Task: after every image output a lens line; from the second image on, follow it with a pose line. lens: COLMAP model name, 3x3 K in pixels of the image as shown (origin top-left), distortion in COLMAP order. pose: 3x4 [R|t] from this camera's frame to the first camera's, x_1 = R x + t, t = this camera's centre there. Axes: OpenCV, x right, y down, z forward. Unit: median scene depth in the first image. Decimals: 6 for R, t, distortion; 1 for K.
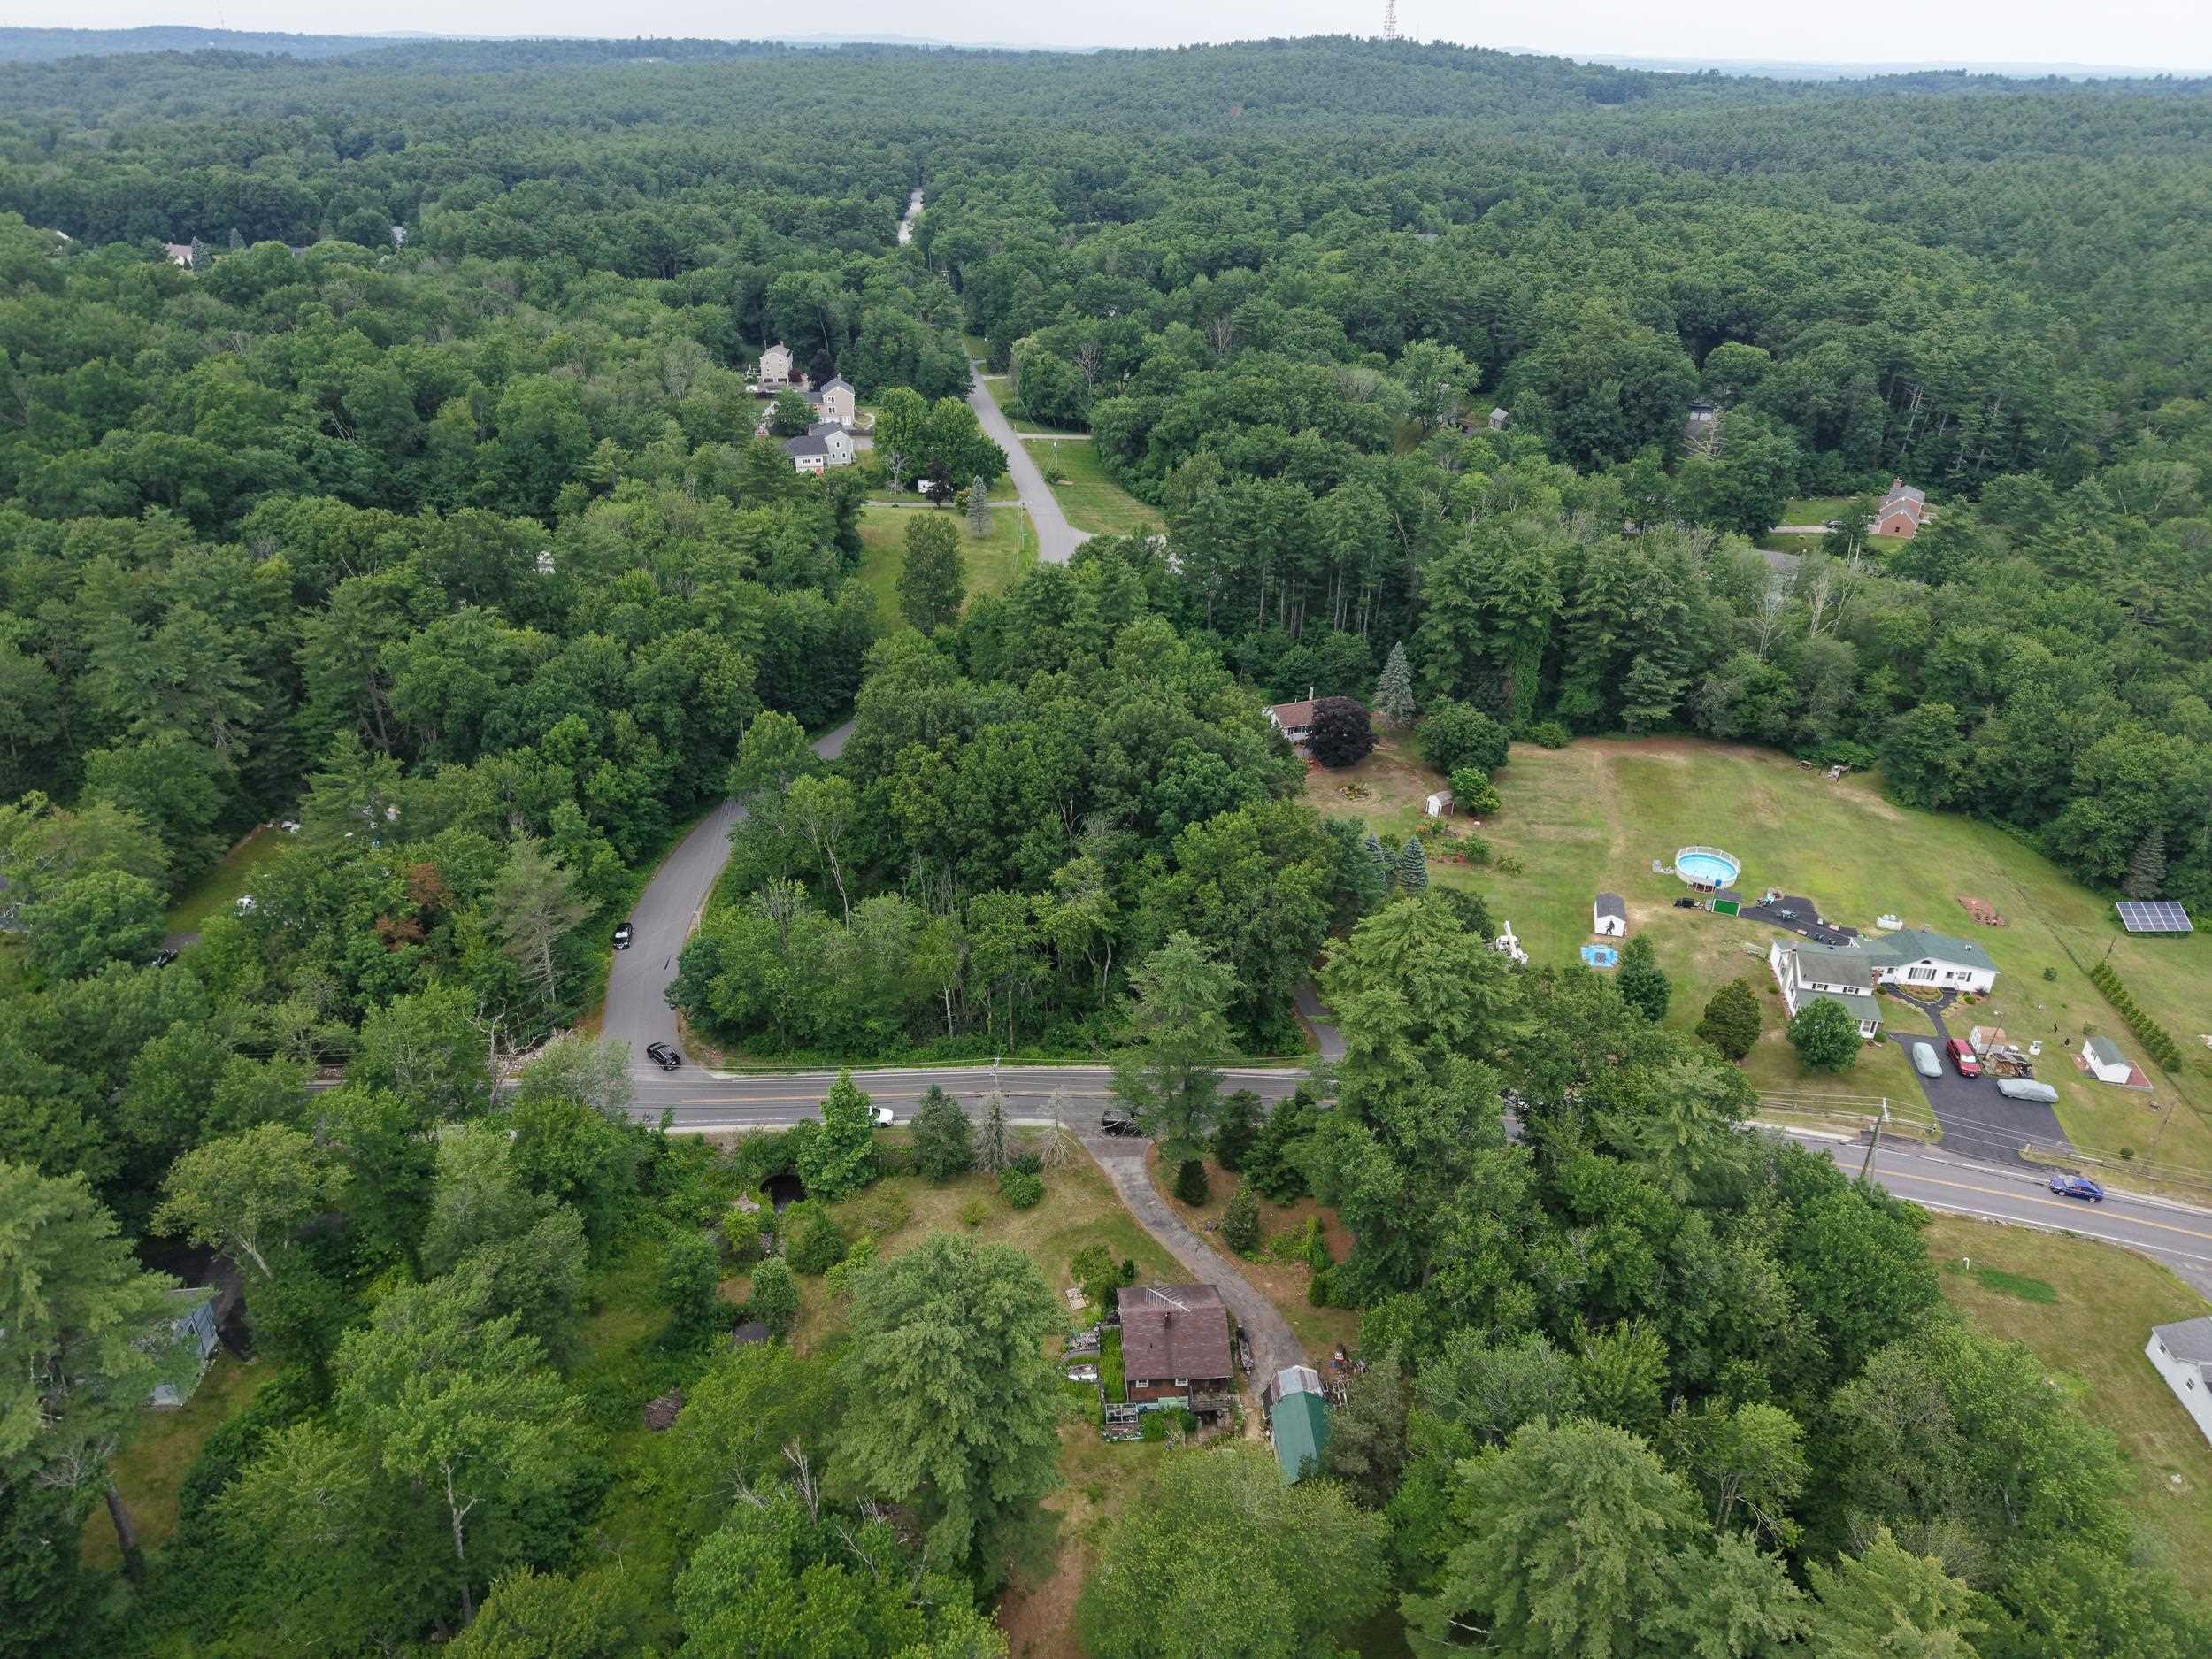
lens RADIAL K [[1487.6, 0, 1106.0], [0, 1487.6, 829.5], [0, 0, 1]] dist [0.013113, -0.011204]
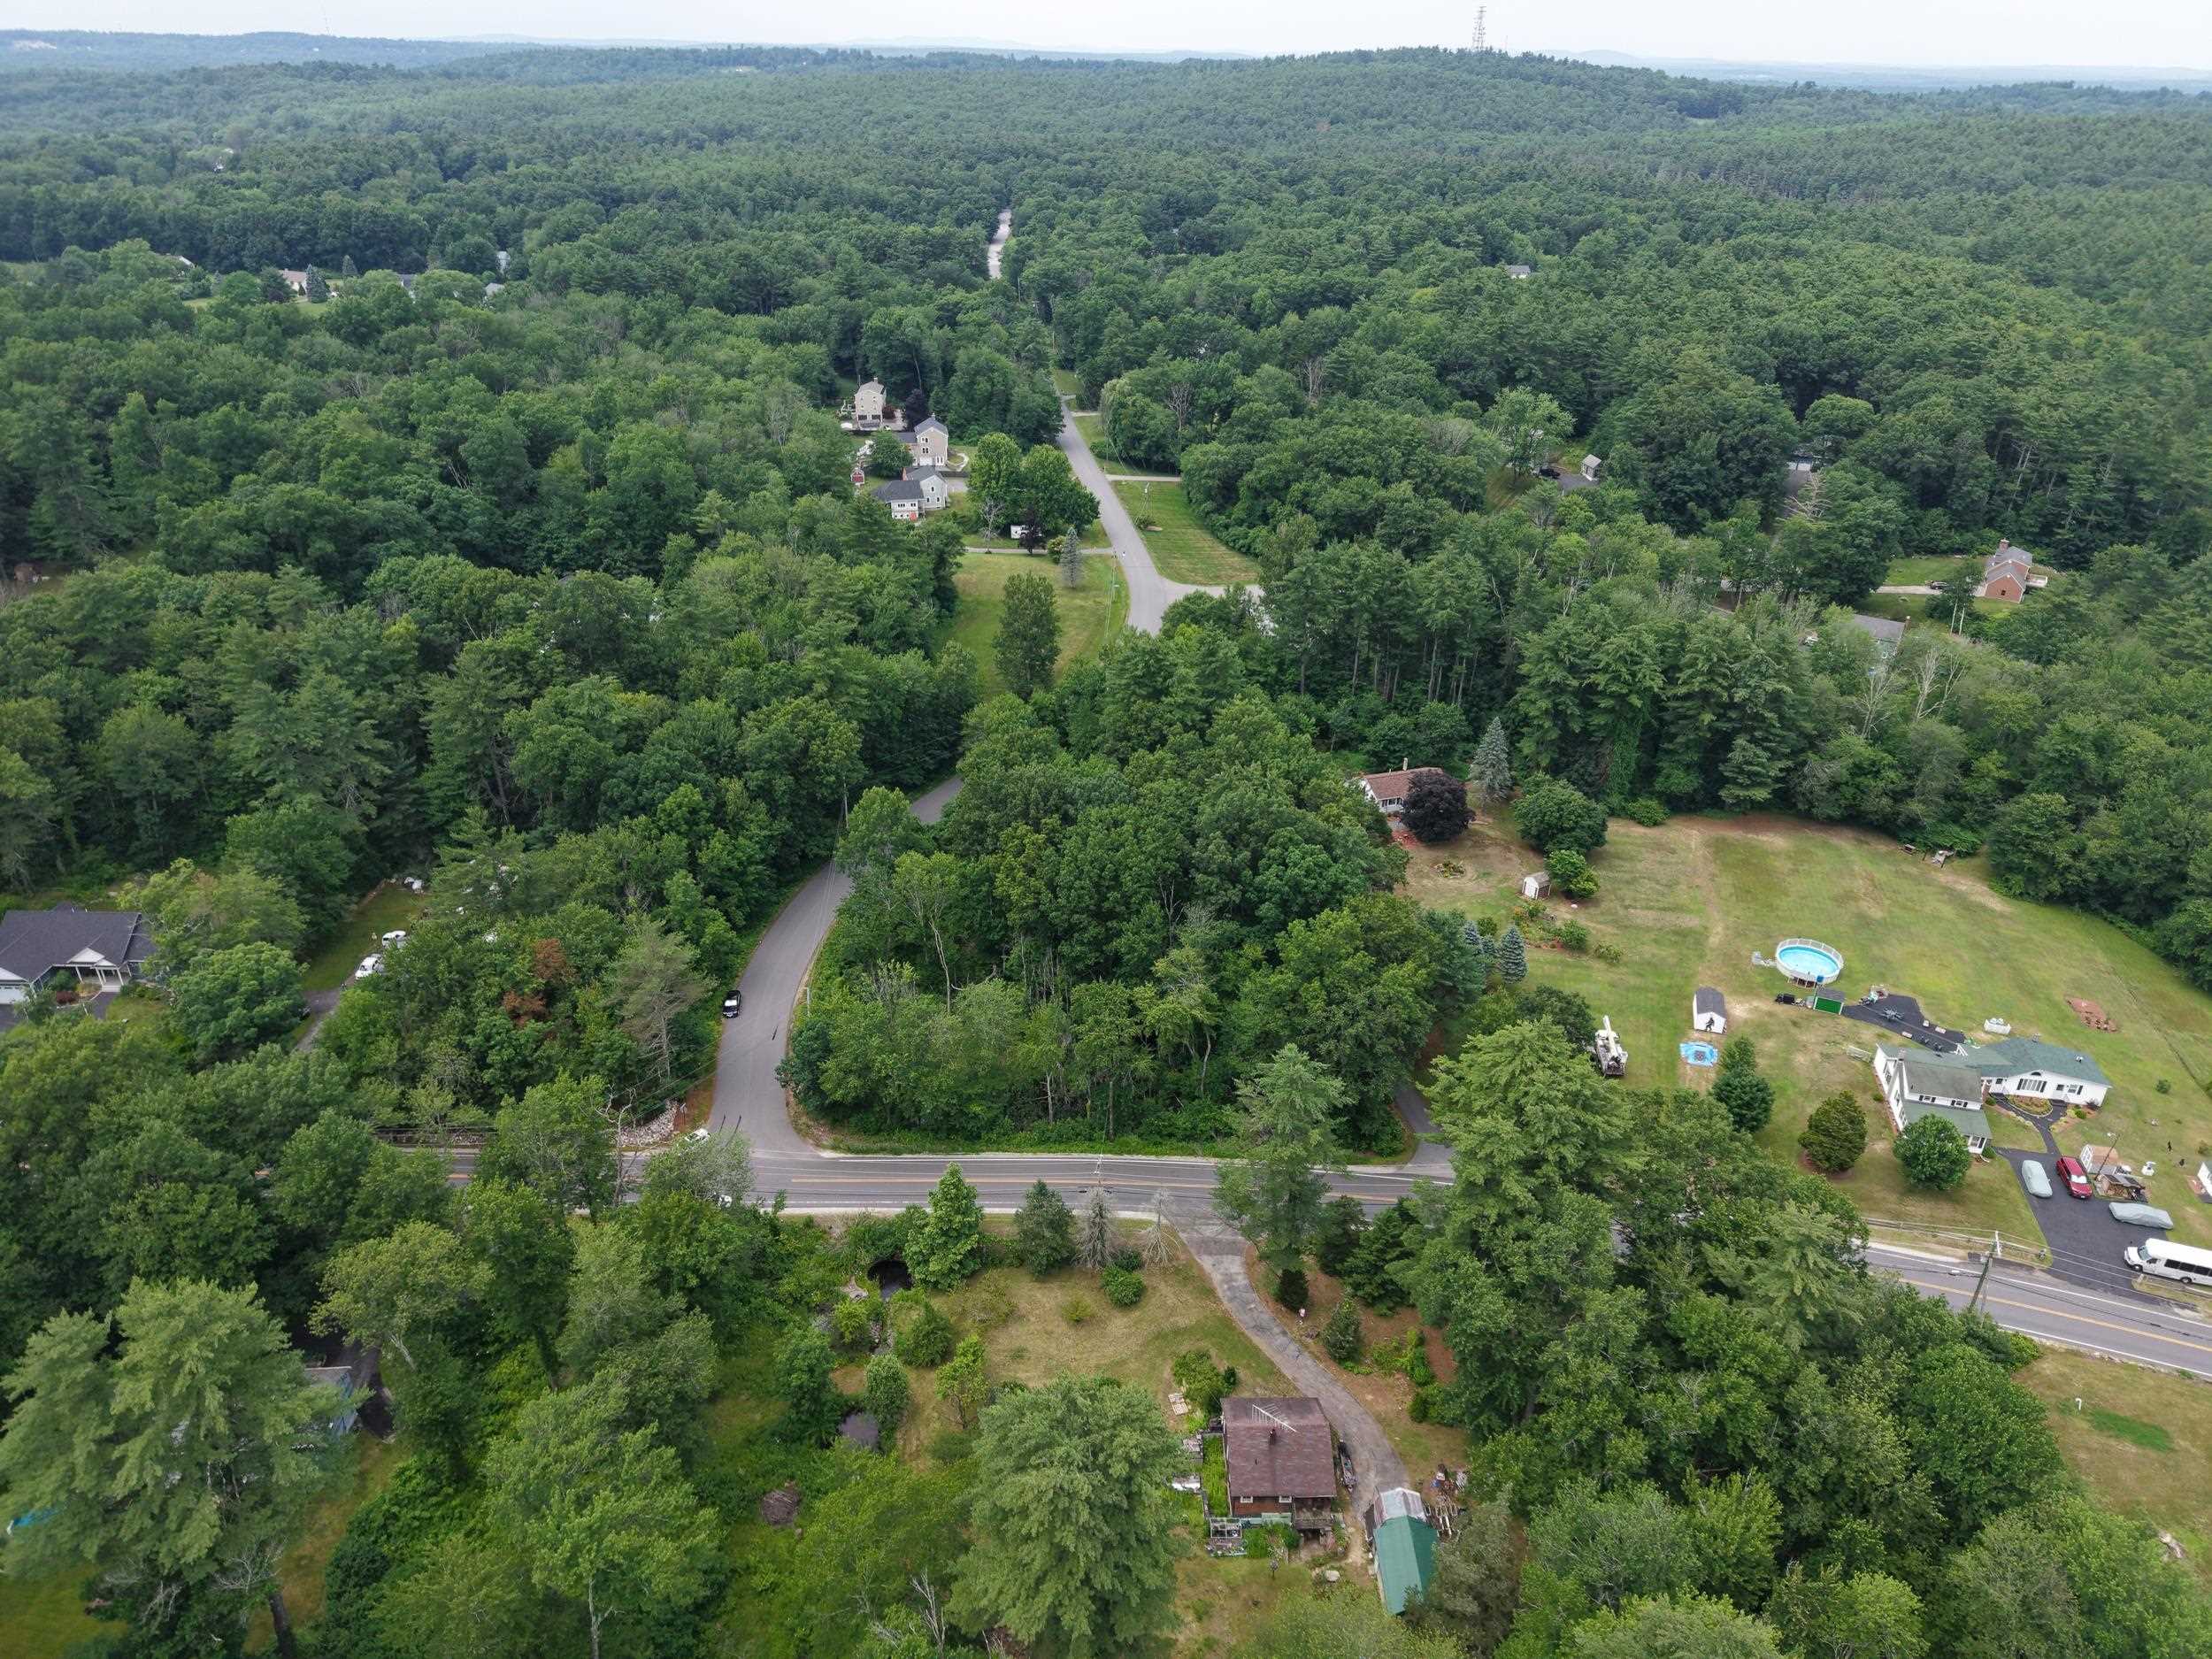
lens RADIAL K [[1487.6, 0, 1106.0], [0, 1487.6, 829.5], [0, 0, 1]] dist [0.013113, -0.011204]
pose [[0.998825, 0.023132, -0.042592, -0.024107], [-0.023172, 0.999731, -0.000455, -0.051198], [0.042570, 0.001442, 0.999092, -0.012981]]
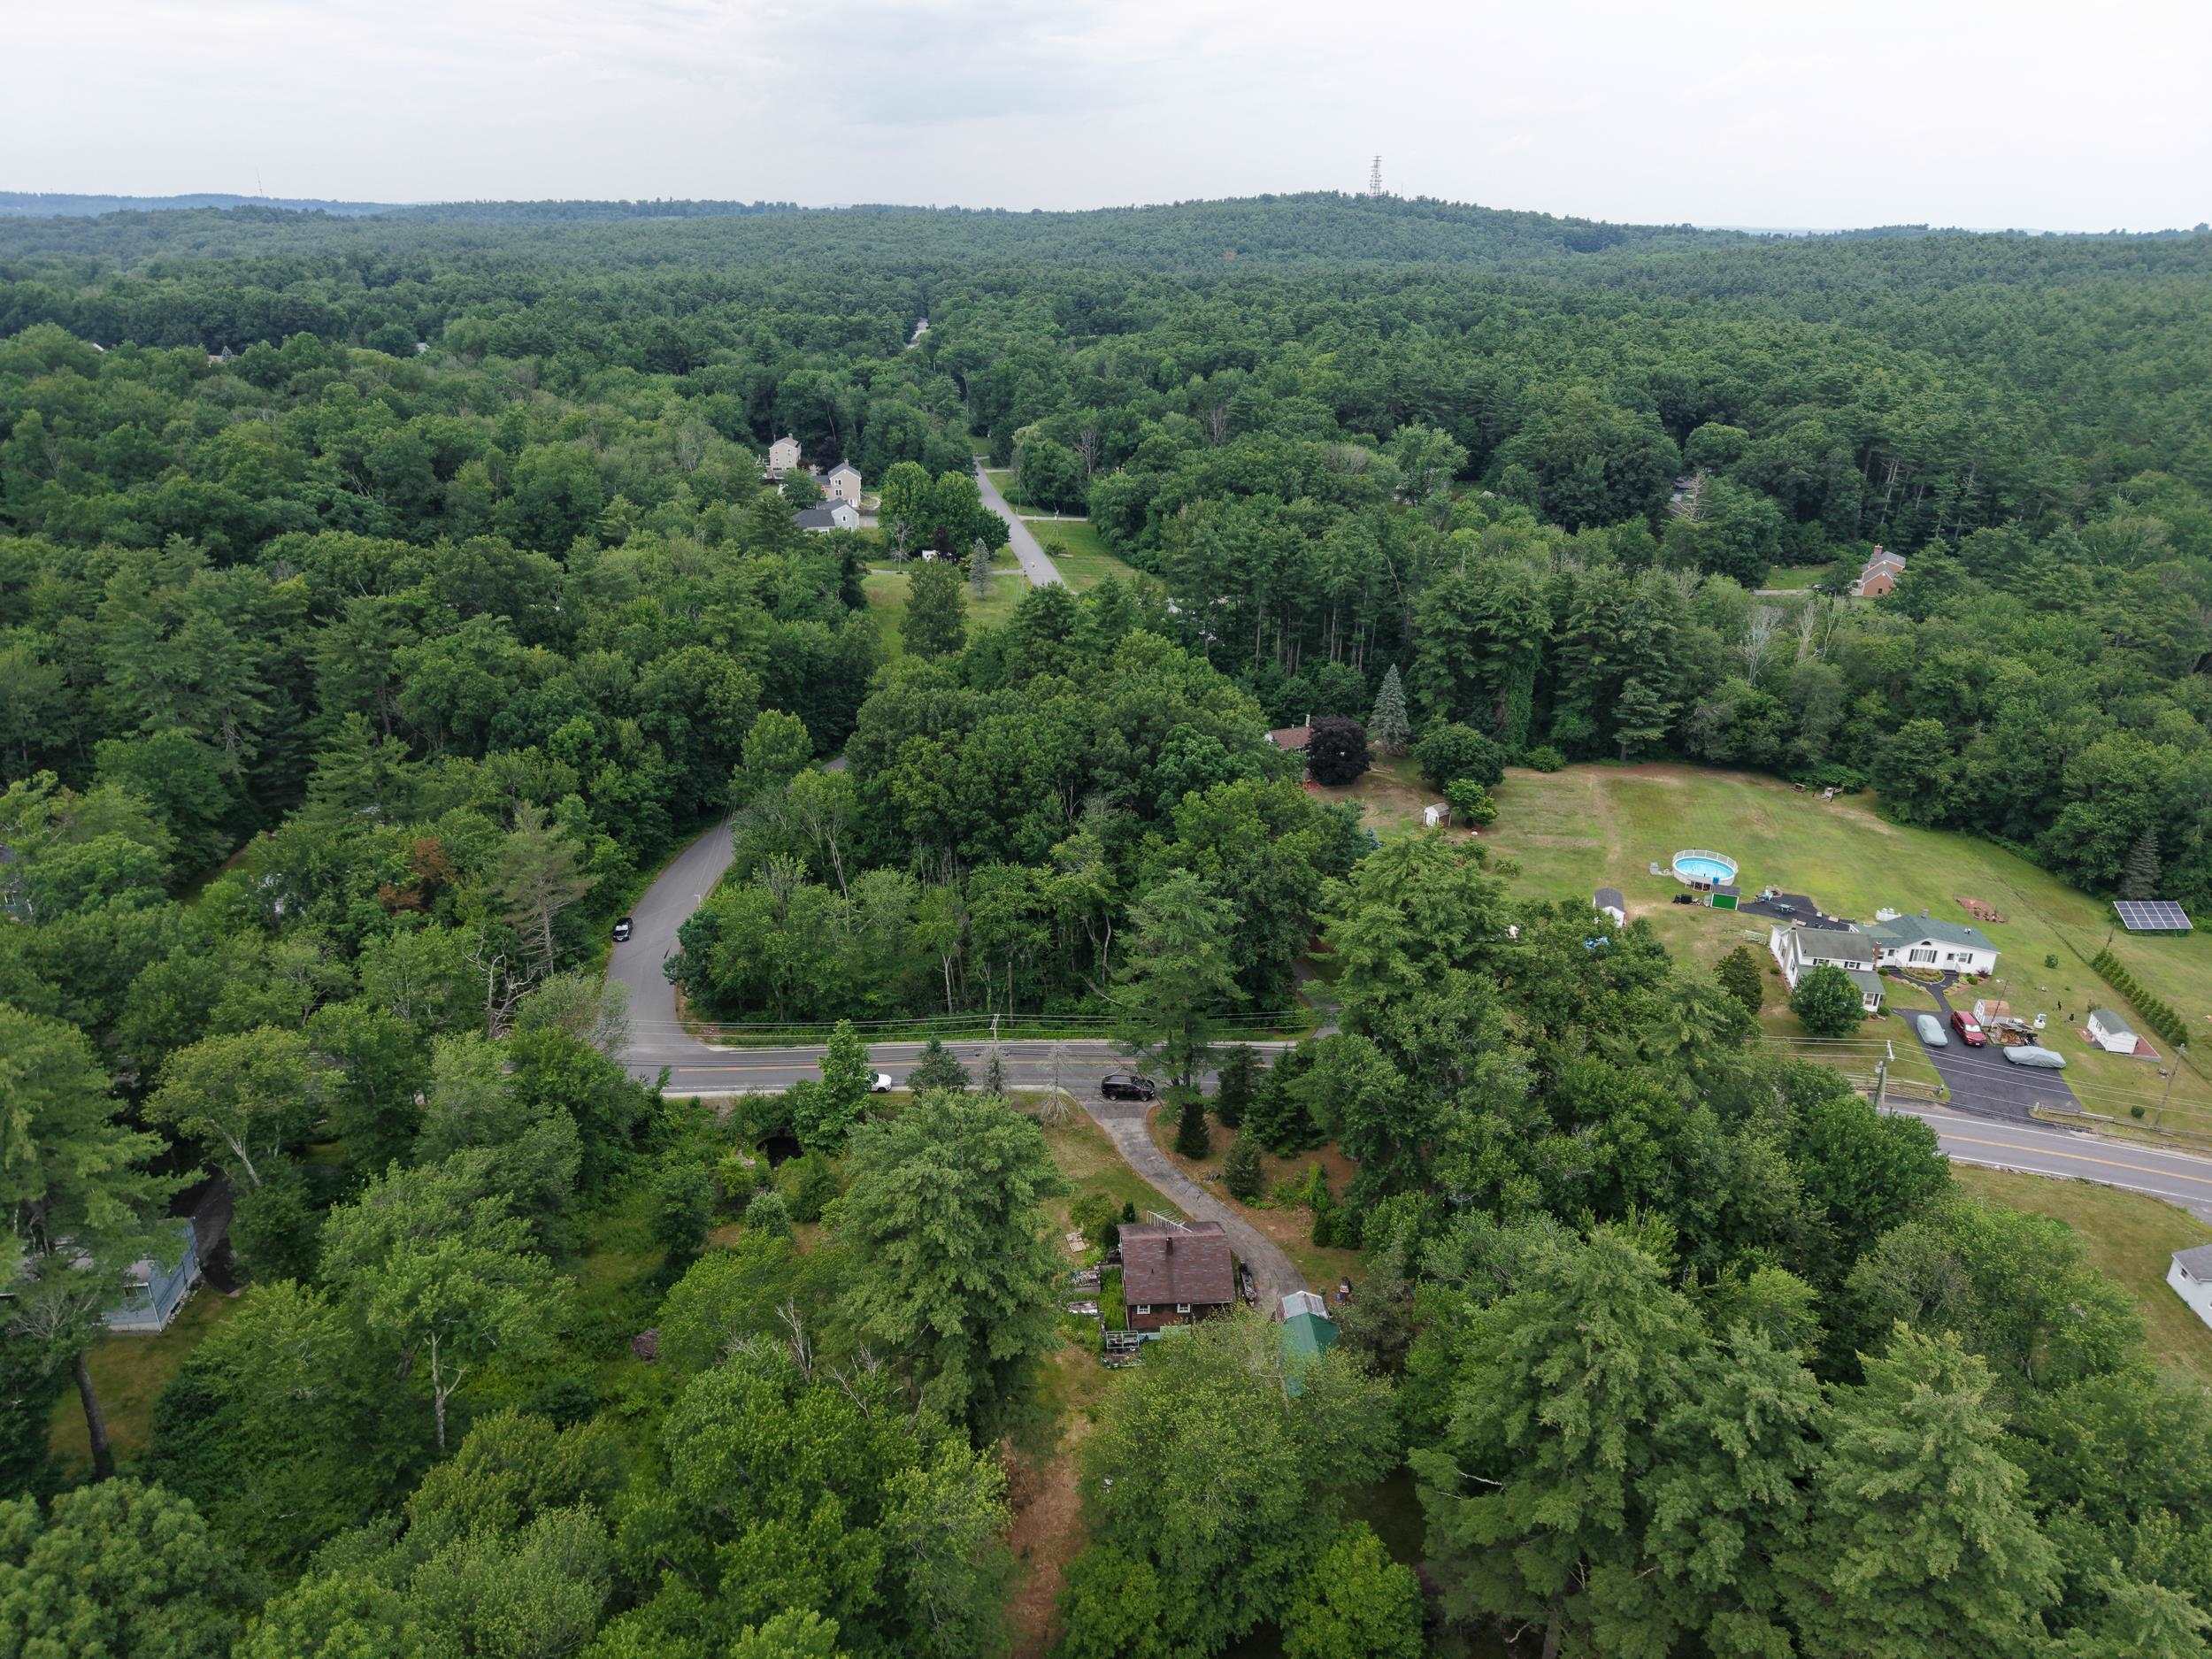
lens RADIAL K [[1487.6, 0, 1106.0], [0, 1487.6, 829.5], [0, 0, 1]] dist [0.013113, -0.011204]
pose [[0.999999, -0.001695, 0.000152, 0.000085], [0.001702, 0.995611, -0.093575, 0.092997], [0.000008, 0.093575, 0.995612, -0.002128]]
